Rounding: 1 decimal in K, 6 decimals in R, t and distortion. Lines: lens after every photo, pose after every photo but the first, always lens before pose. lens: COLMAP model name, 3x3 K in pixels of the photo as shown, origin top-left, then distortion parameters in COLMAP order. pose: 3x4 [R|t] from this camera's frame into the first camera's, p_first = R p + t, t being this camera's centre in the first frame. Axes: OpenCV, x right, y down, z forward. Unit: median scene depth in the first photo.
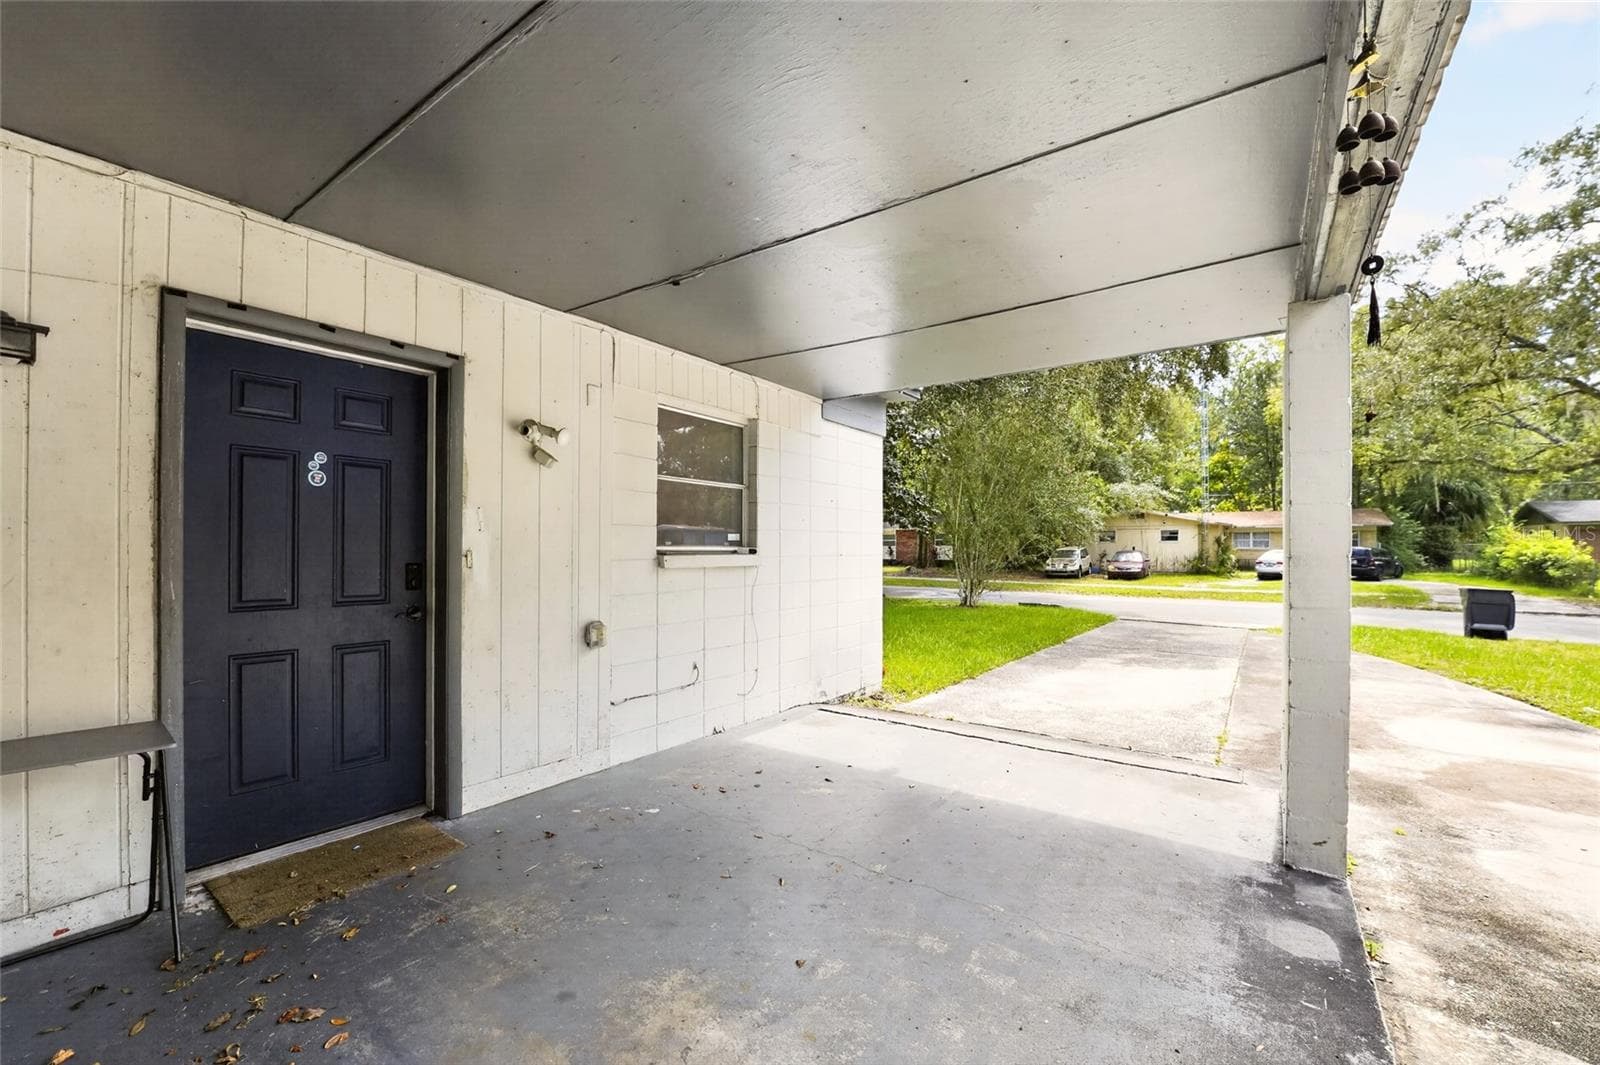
lens RADIAL K [[649.9, 0, 797.1], [0, 649.9, 547.9], [0, 0, 1]] dist [-0.021116, 0.000492]
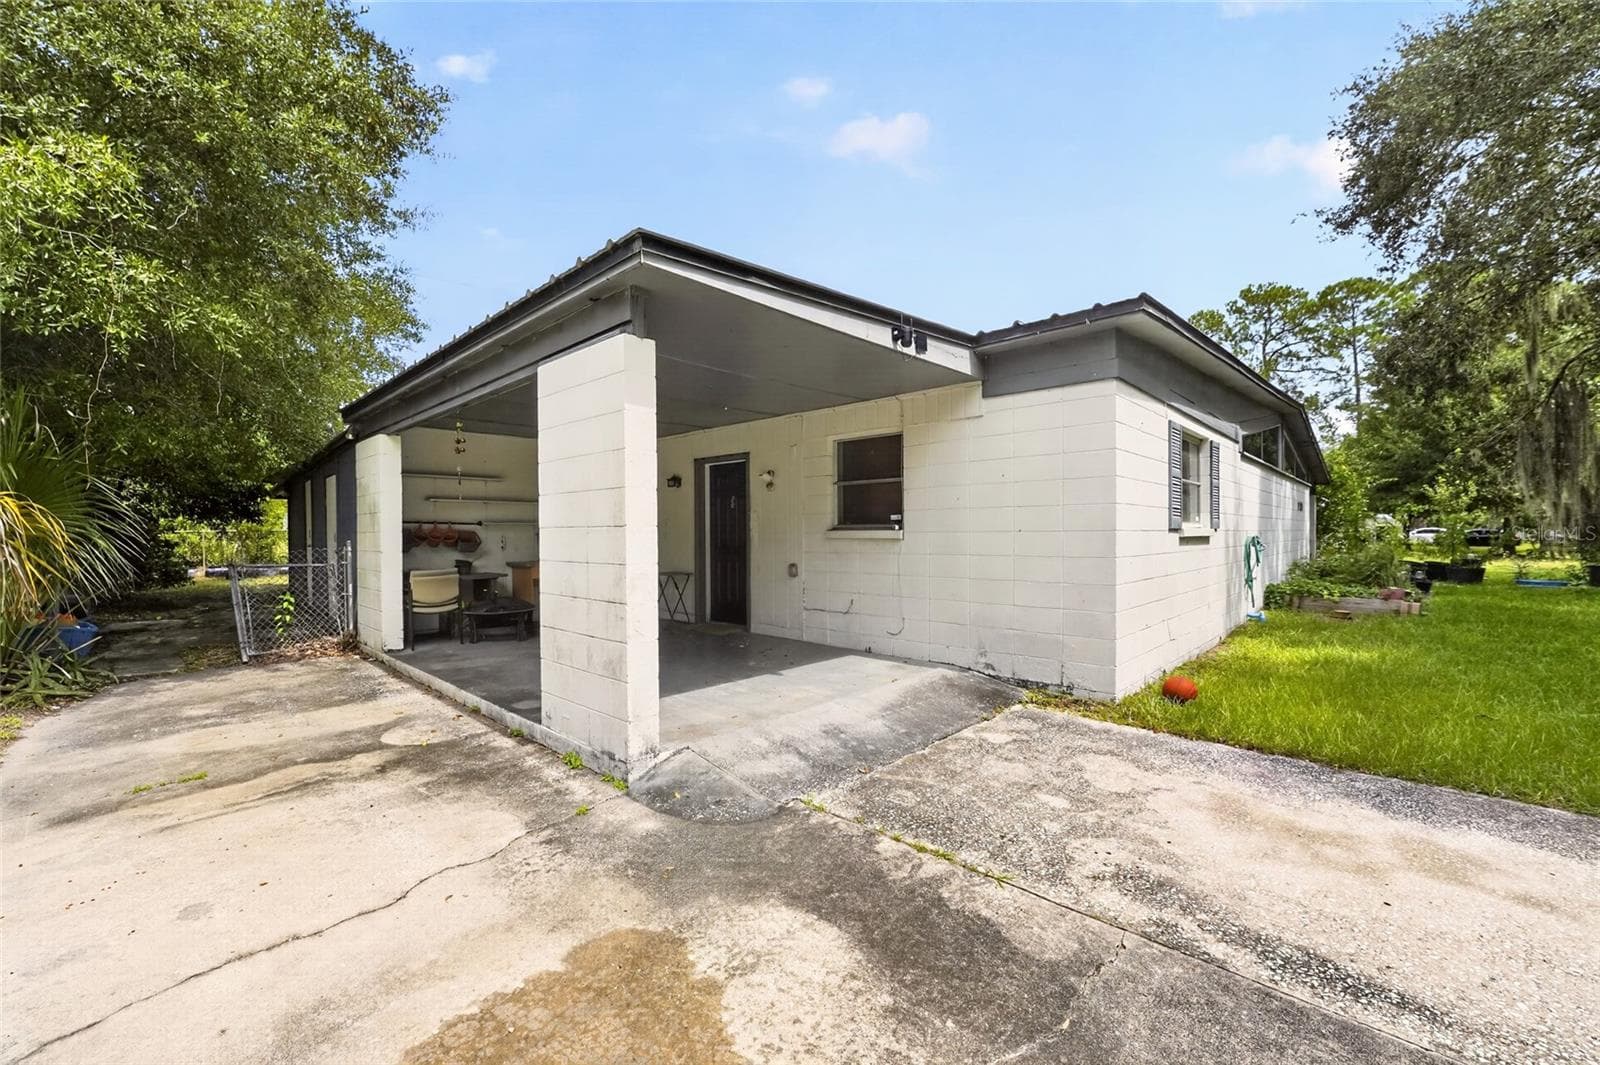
lens RADIAL K [[649.9, 0, 797.1], [0, 649.9, 547.9], [0, 0, 1]] dist [-0.021116, 0.000492]
pose [[-0.141344, 0.018972, -0.989779, 1.500947], [0.013645, 0.999759, 0.017214, 0.024964], [0.989866, -0.011072, -0.141569, 1.176384]]
